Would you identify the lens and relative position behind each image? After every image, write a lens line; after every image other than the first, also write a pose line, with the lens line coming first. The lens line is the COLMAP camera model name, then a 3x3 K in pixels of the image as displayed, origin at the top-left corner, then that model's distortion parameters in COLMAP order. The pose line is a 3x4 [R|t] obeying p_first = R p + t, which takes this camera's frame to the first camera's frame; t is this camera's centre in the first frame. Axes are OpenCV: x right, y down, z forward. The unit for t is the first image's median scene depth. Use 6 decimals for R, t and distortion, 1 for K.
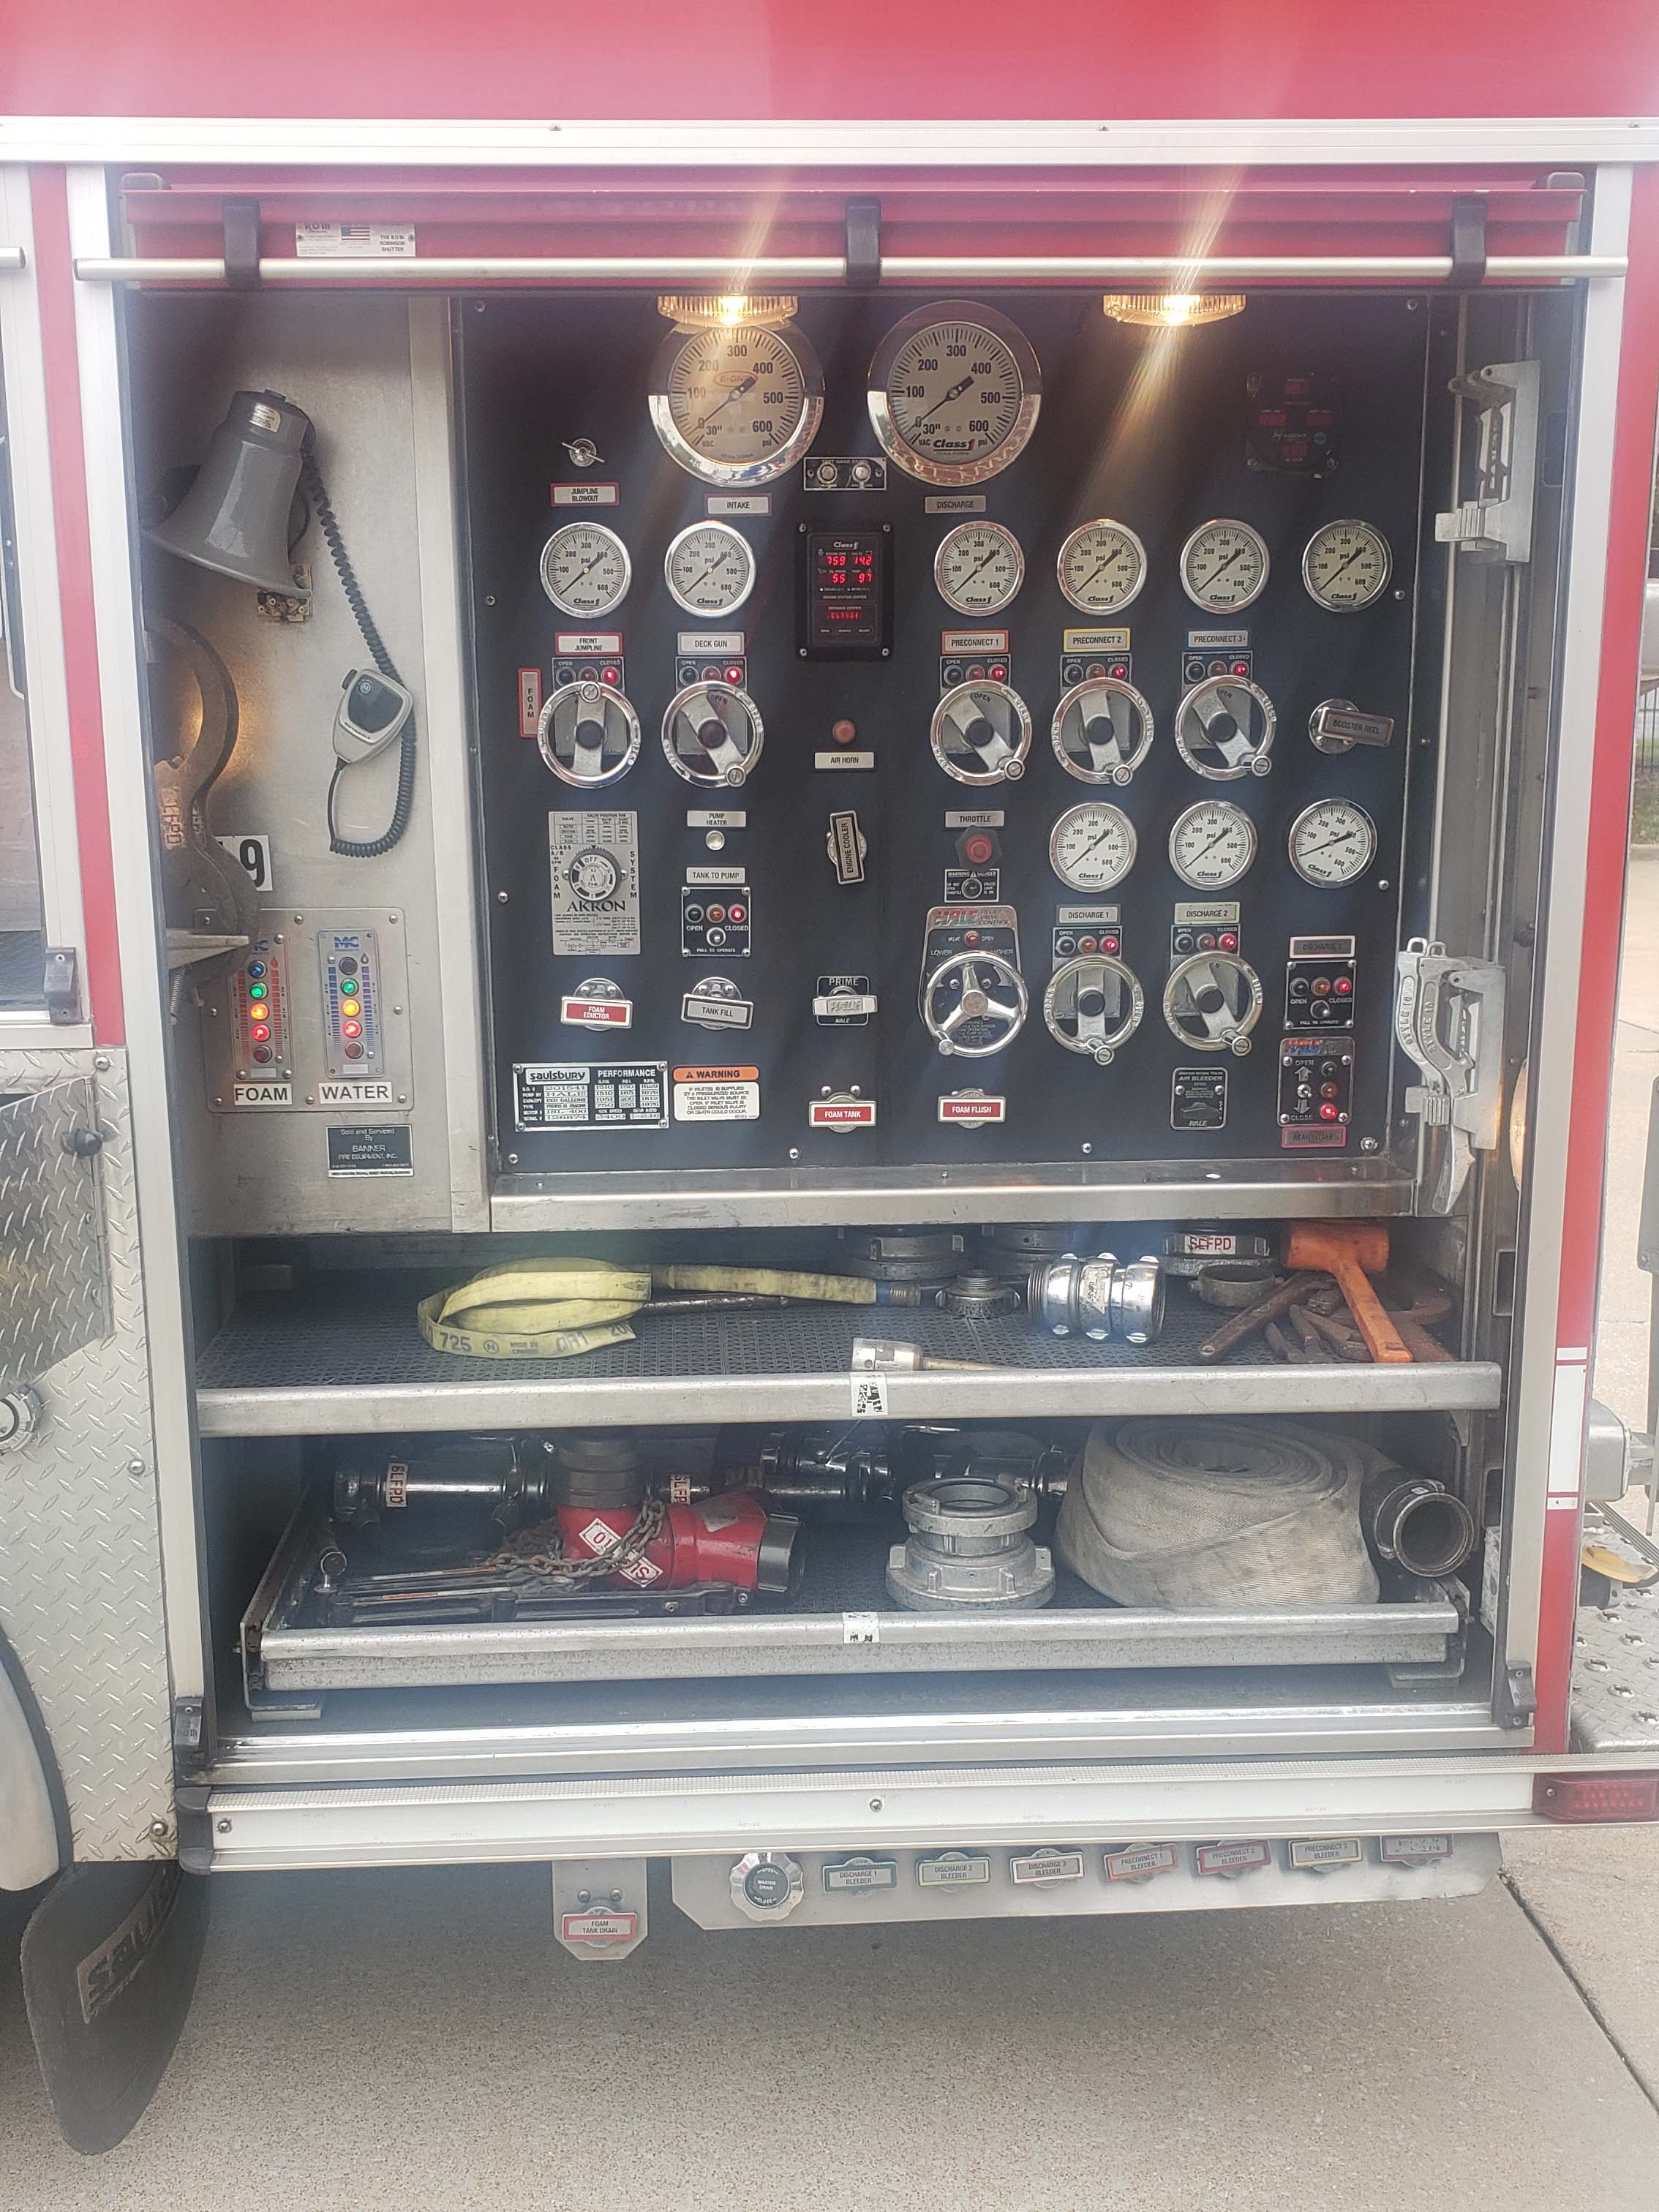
lens RADIAL K [[1933.0, 0, 824.4], [0, 1933.0, 1083.5], [0, 0, 1]] dist [0.149272, -0.211136]
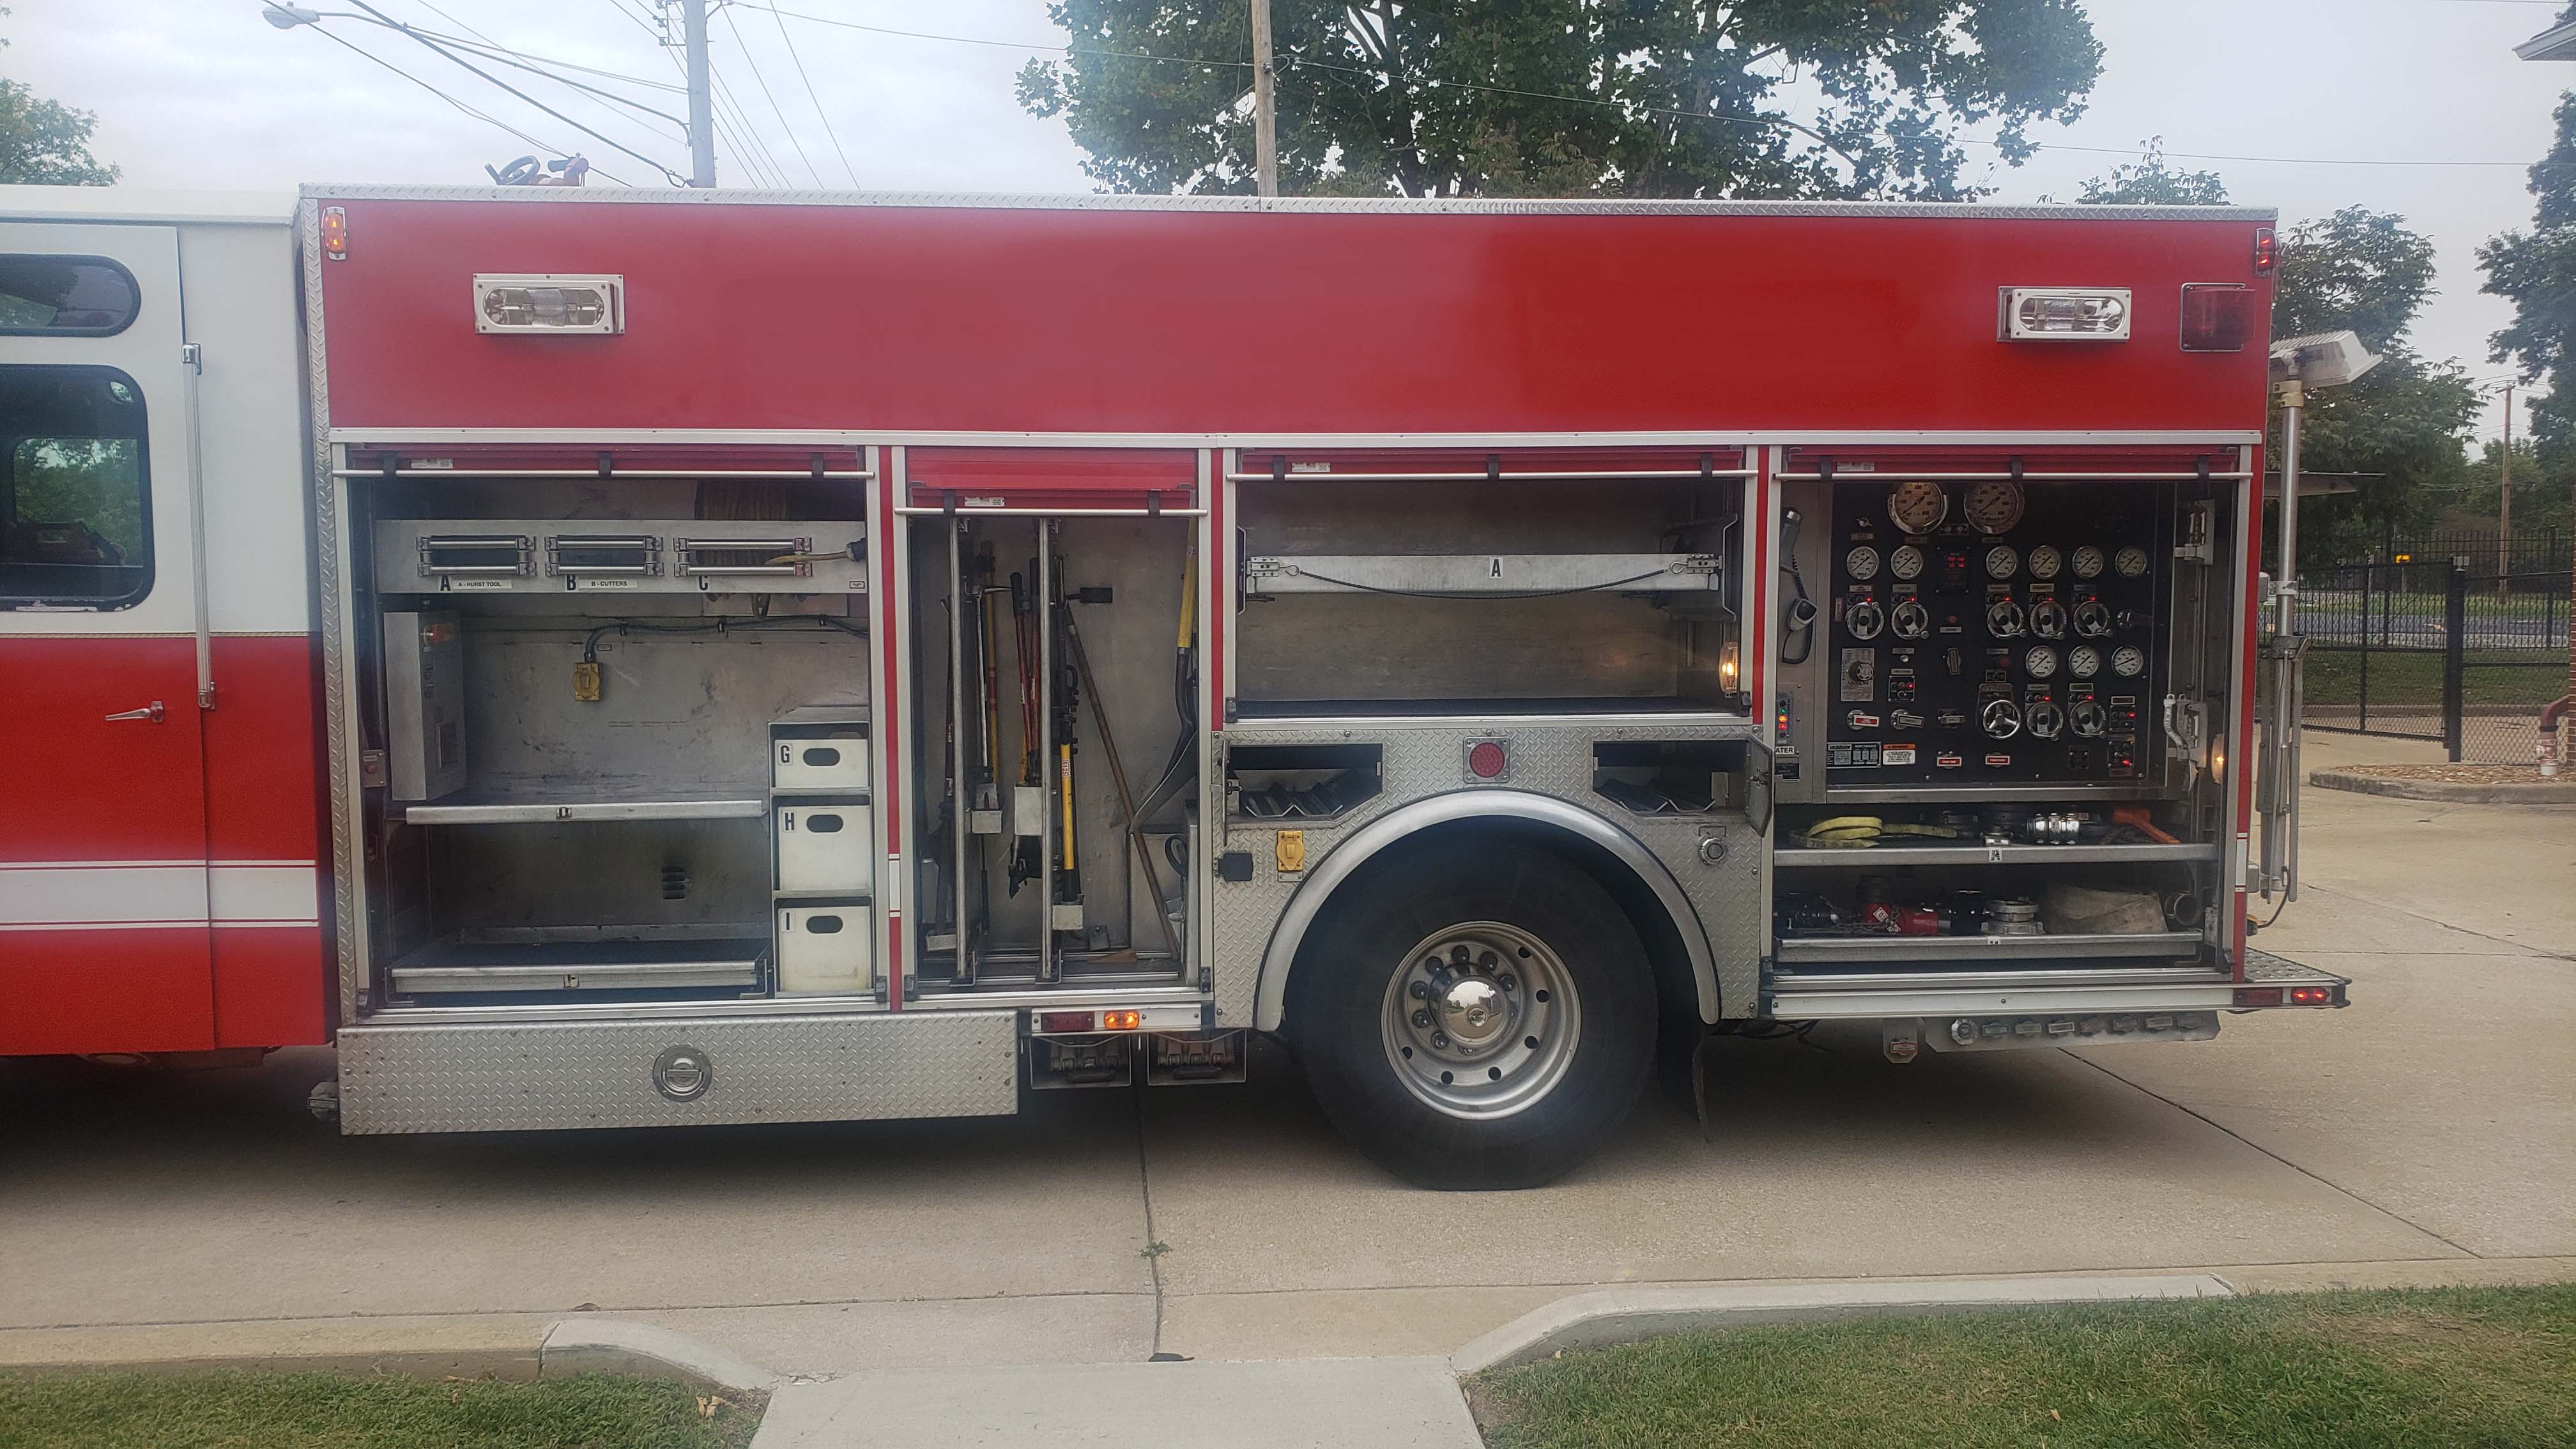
lens RADIAL K [[1571.7, 0, 1288.0], [0, 1571.7, 724.5], [0, 0, 1]] dist [0.005398, 0.000927]
pose [[0.999725, 0.003508, 0.023181, -0.979706], [-0.000845, 0.993490, -0.113918, 0.219156], [-0.023429, 0.113868, 0.993220, -1.163776]]
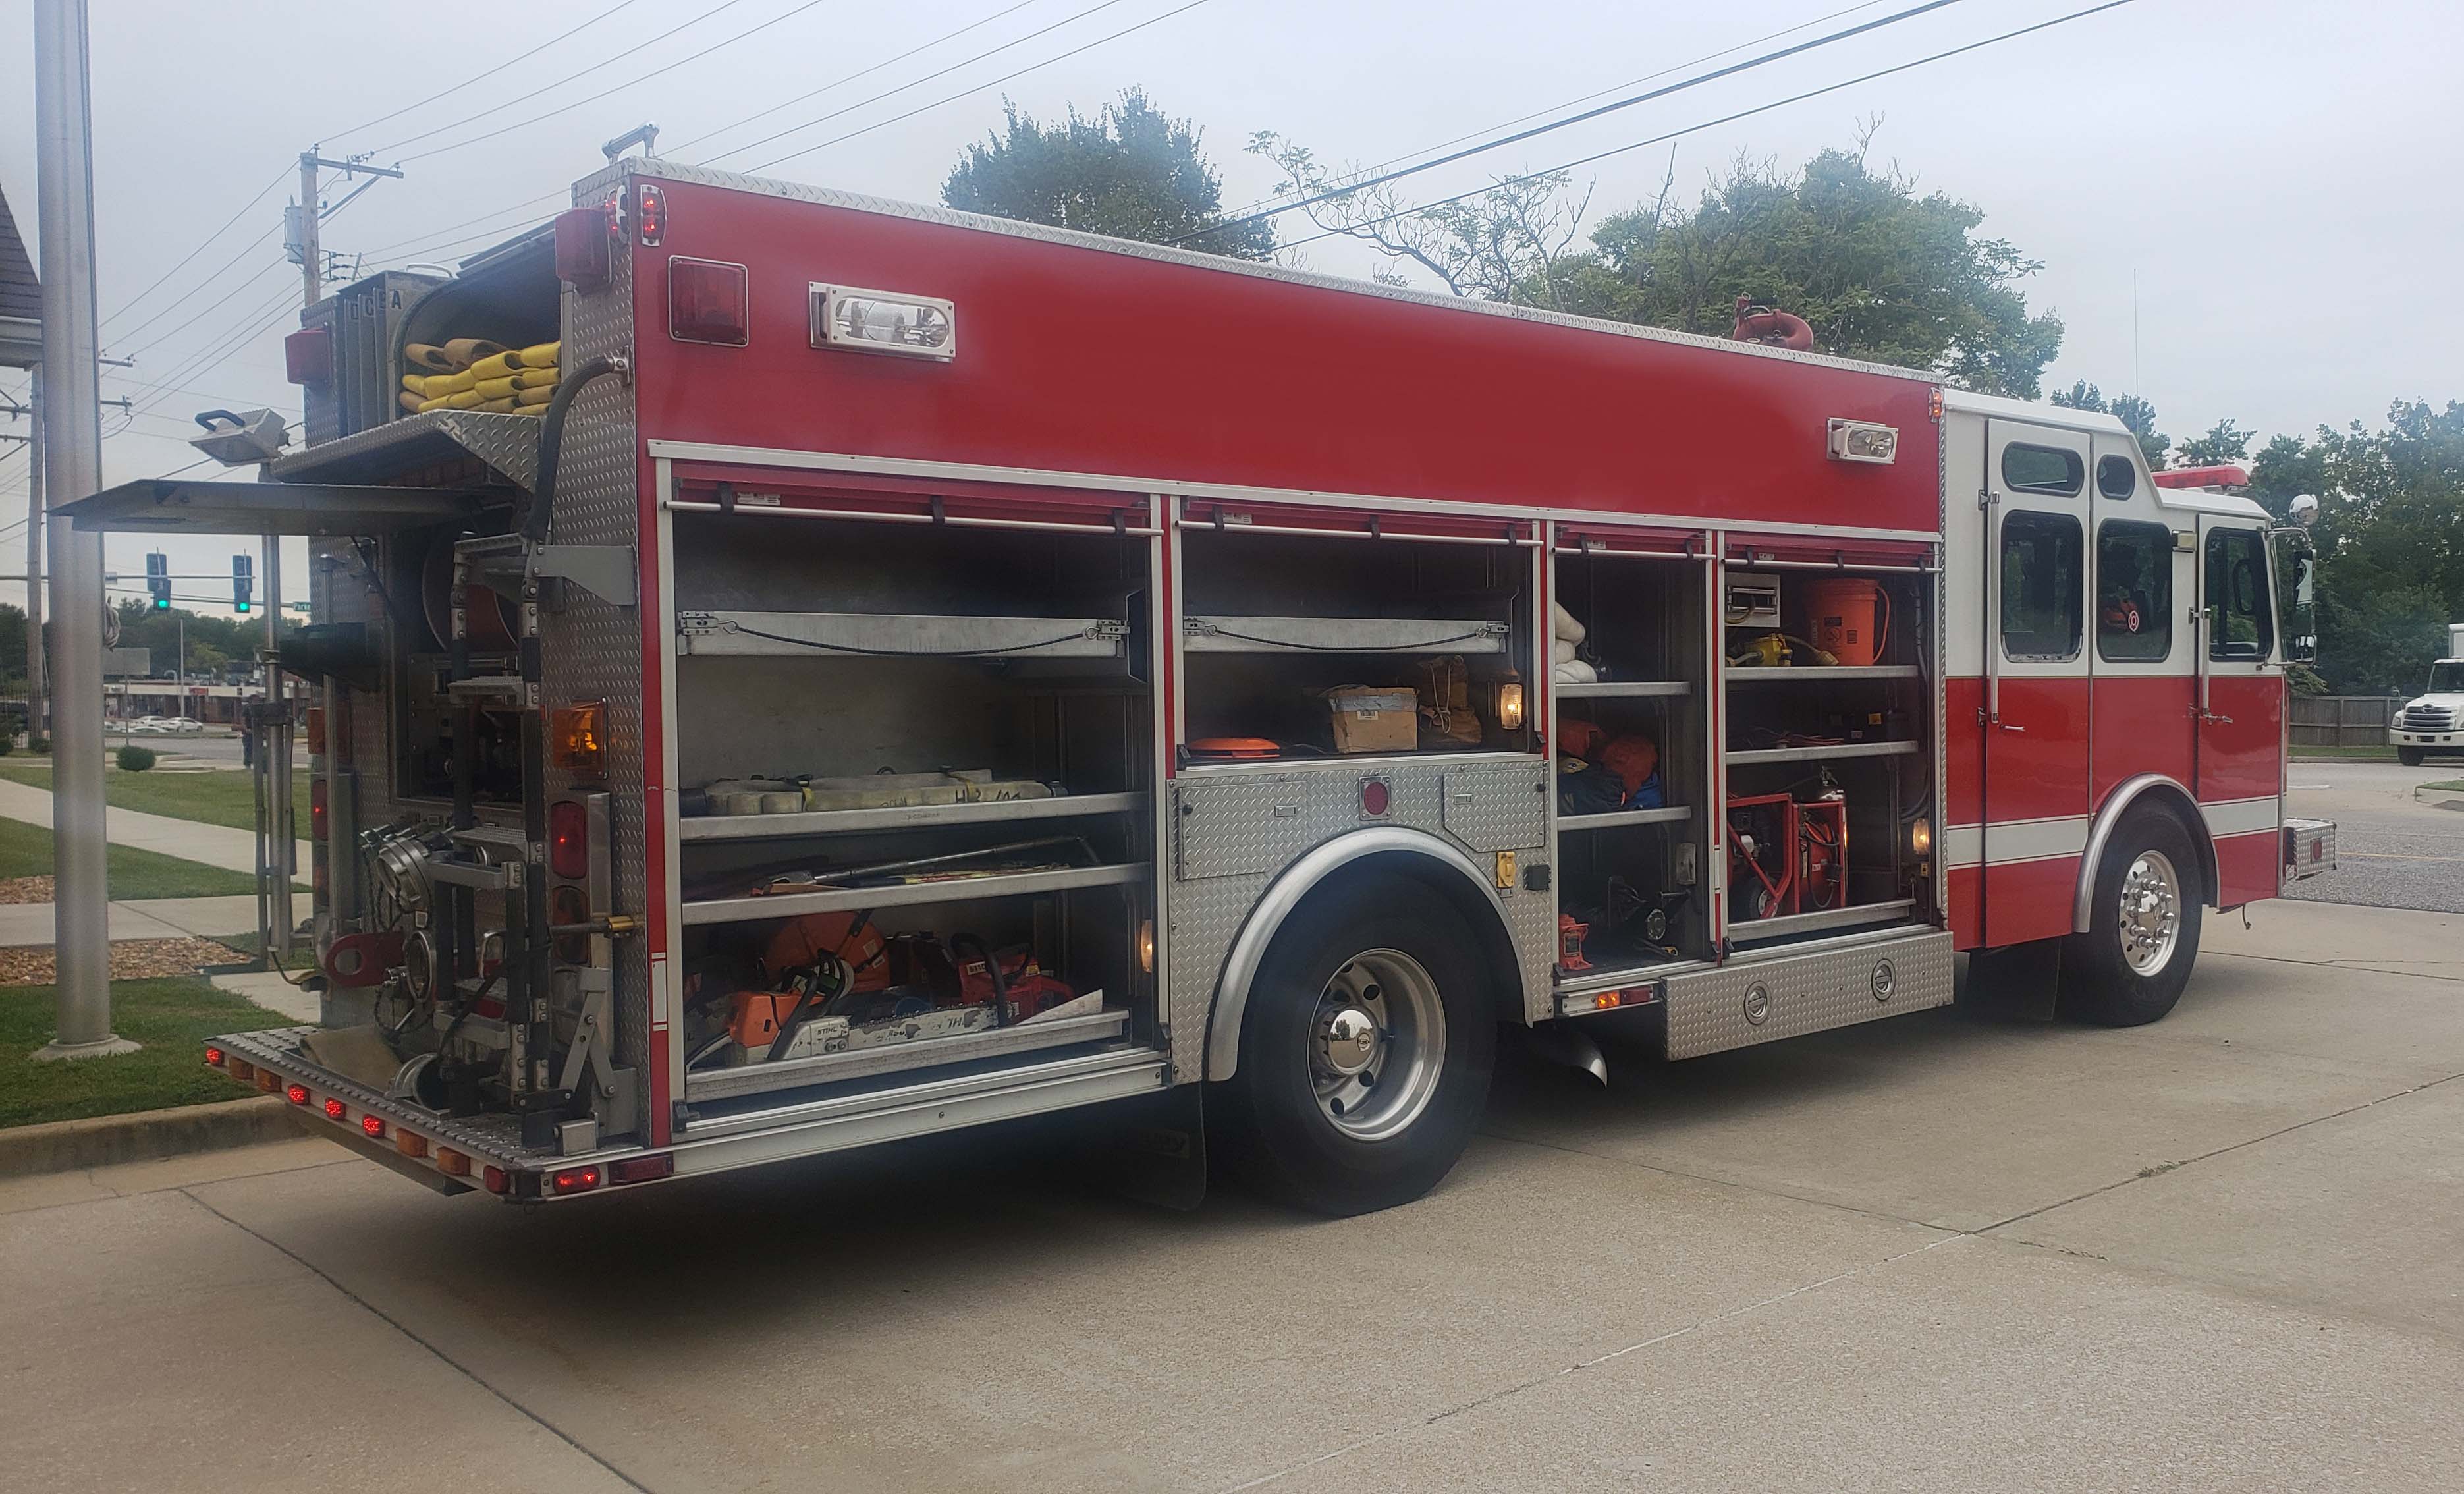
lens RADIAL K [[2073.1, 0, 1232.0], [0, 2073.1, 747.0], [0, 0, 1]] dist [-0.047435, 0.005199]
pose [[0.776871, -0.019658, 0.629353, -2.636011], [0.112284, 0.987817, -0.107749, 0.244996], [-0.619567, 0.154374, 0.769614, -1.220319]]
